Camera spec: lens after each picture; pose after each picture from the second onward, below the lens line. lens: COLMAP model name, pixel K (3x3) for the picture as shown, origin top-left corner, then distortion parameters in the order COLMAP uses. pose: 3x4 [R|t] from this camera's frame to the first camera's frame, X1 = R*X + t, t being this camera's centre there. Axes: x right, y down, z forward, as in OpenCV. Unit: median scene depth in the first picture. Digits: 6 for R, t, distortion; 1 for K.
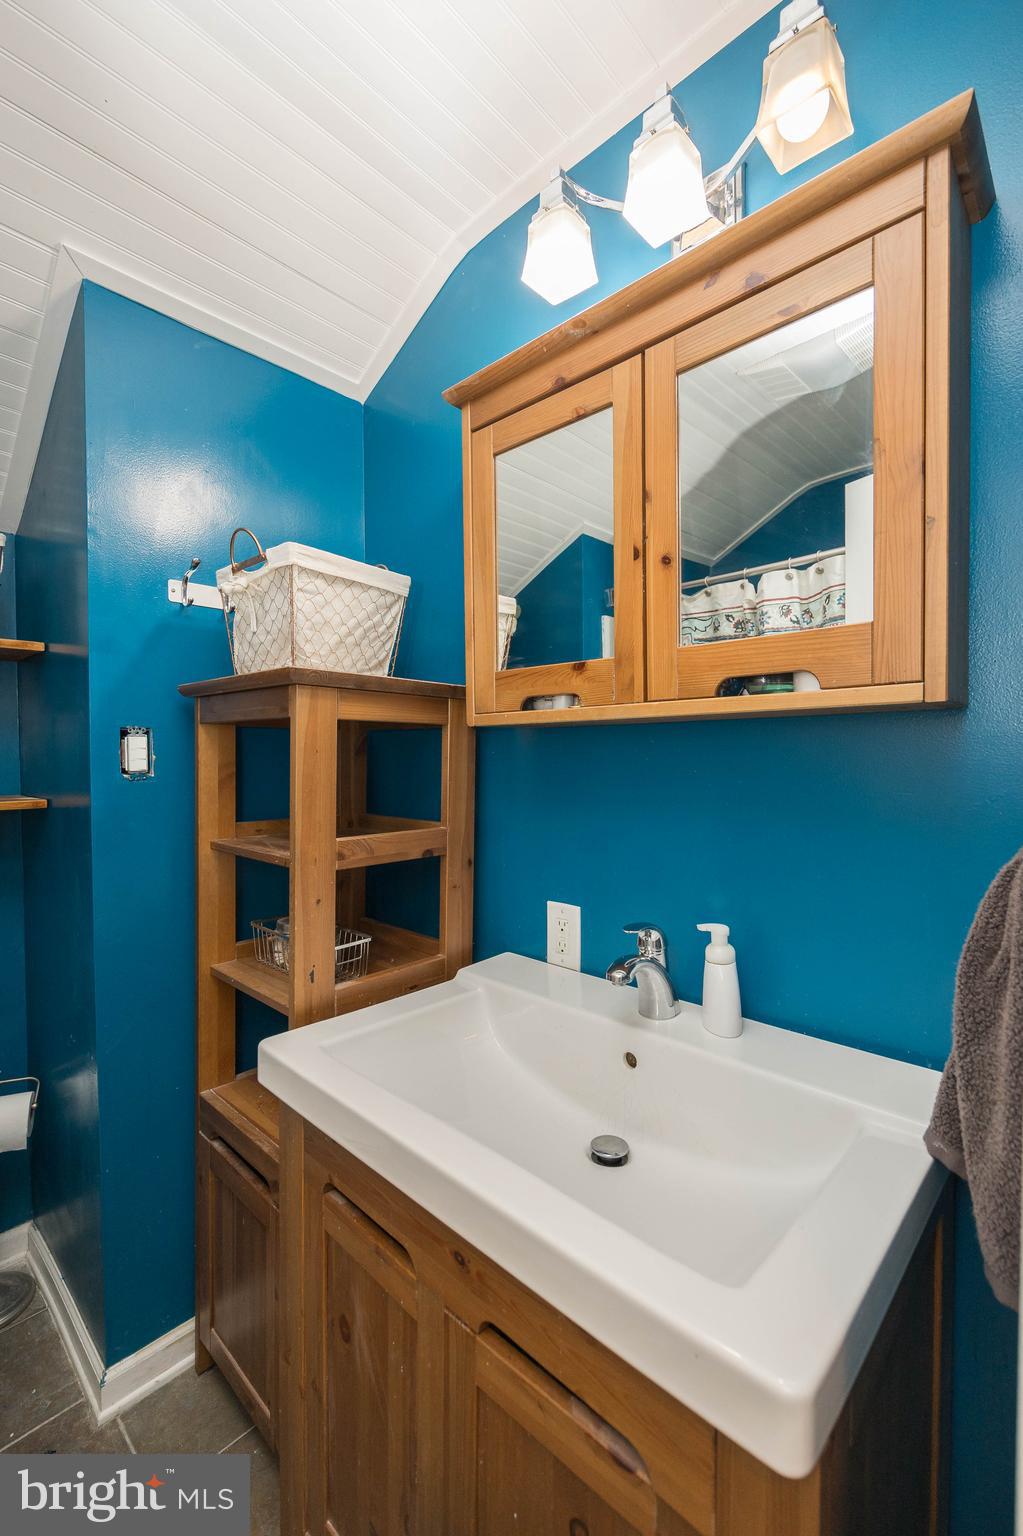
lens RADIAL K [[663.6, 0, 515.3], [0, 663.6, 774.1], [0, 0, 1]] dist [-0.001683, -0.000285]
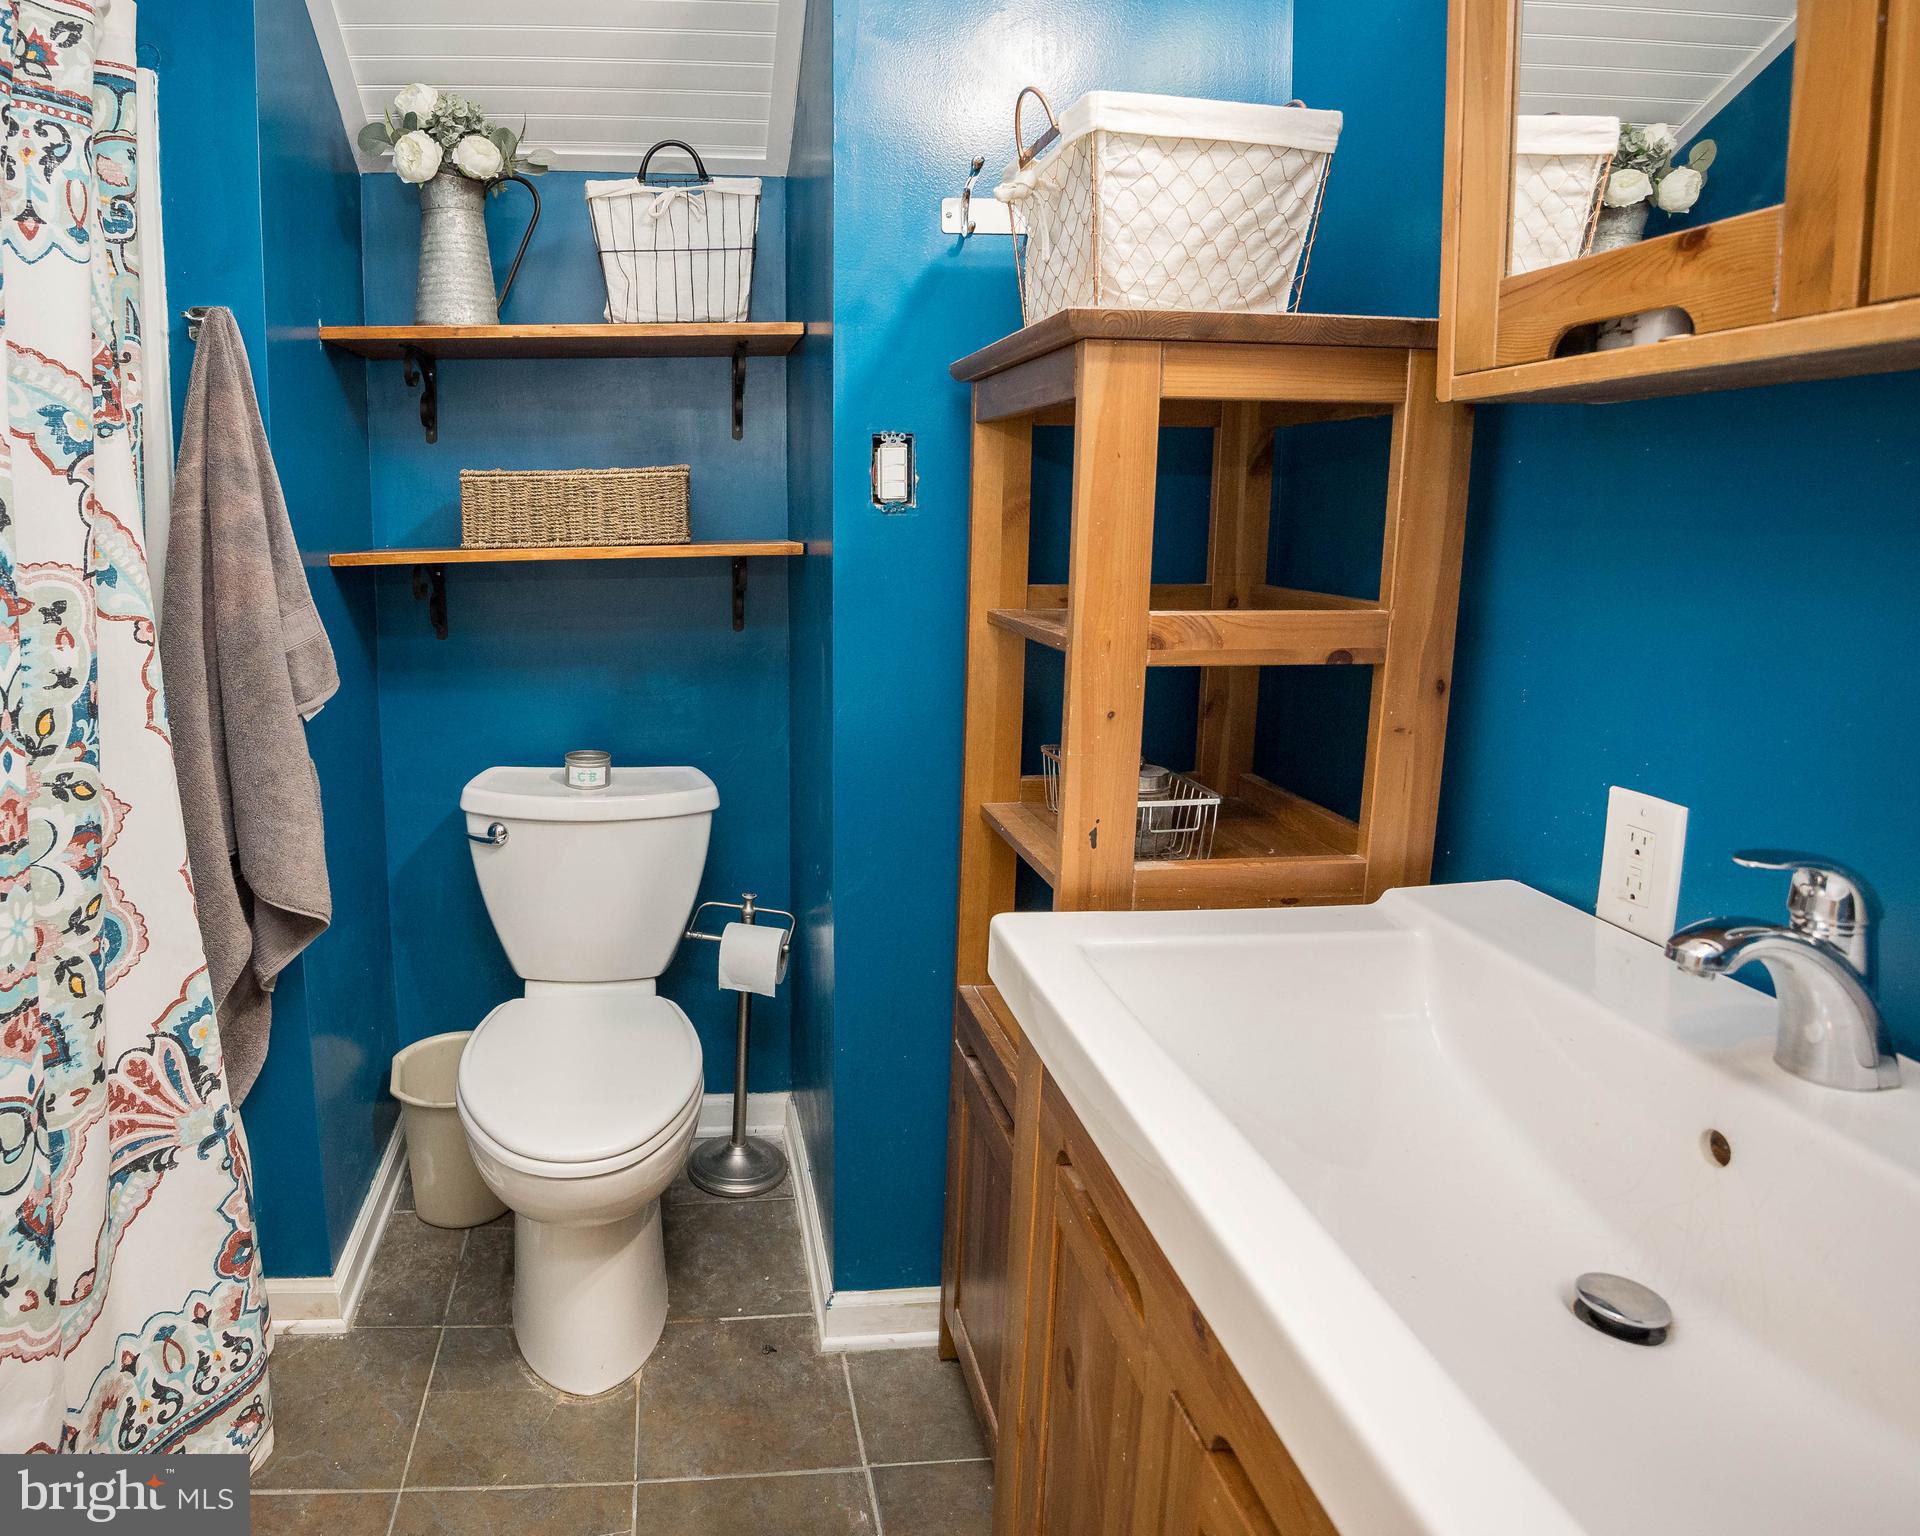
lens RADIAL K [[1254.5, 0, 963.1], [0, 1254.5, 760.3], [0, 0, 1]] dist [-0.083919, 0.030618]
pose [[0.735239, 0.104569, -0.669693, 0.335774], [-0.020017, 0.990947, 0.132755, 0.082569], [0.677512, -0.084201, 0.730676, 0.092998]]
